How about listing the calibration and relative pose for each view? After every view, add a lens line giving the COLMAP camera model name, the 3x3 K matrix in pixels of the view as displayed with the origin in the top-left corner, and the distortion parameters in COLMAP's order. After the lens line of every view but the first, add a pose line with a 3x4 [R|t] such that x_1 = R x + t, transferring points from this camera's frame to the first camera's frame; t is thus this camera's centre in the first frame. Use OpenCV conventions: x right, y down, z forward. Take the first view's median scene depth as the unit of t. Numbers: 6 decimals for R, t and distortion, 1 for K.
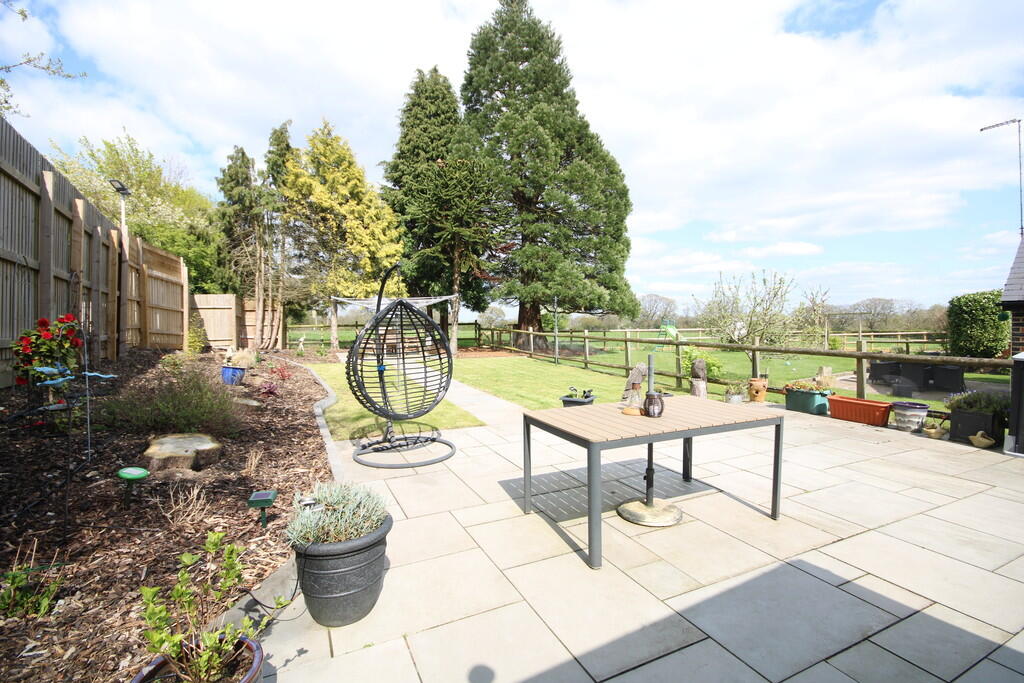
lens RADIAL K [[477.1, 0, 512.0], [0, 477.1, 341.5], [0, 0, 1]] dist [0.000260, -0.000632]
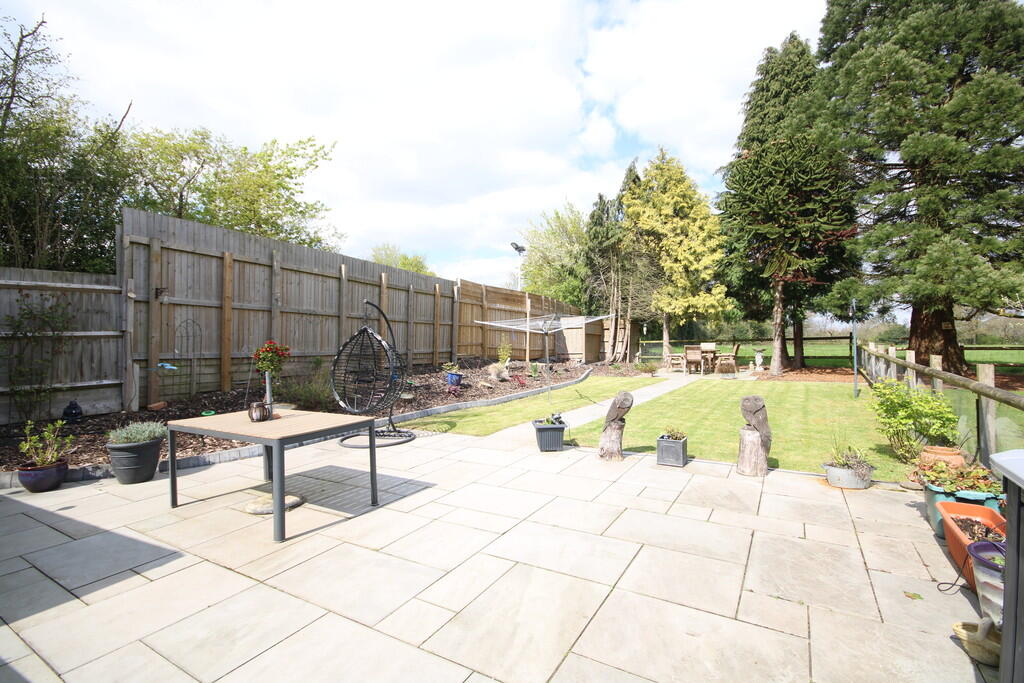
lens RADIAL K [[477.1, 0, 512.0], [0, 477.1, 341.5], [0, 0, 1]] dist [0.000260, -0.000632]
pose [[0.548233, -0.004342, -0.836314, 0.321743], [-0.019128, 0.999660, -0.017729, -0.008317], [0.836107, 0.025717, 0.547963, 0.164114]]
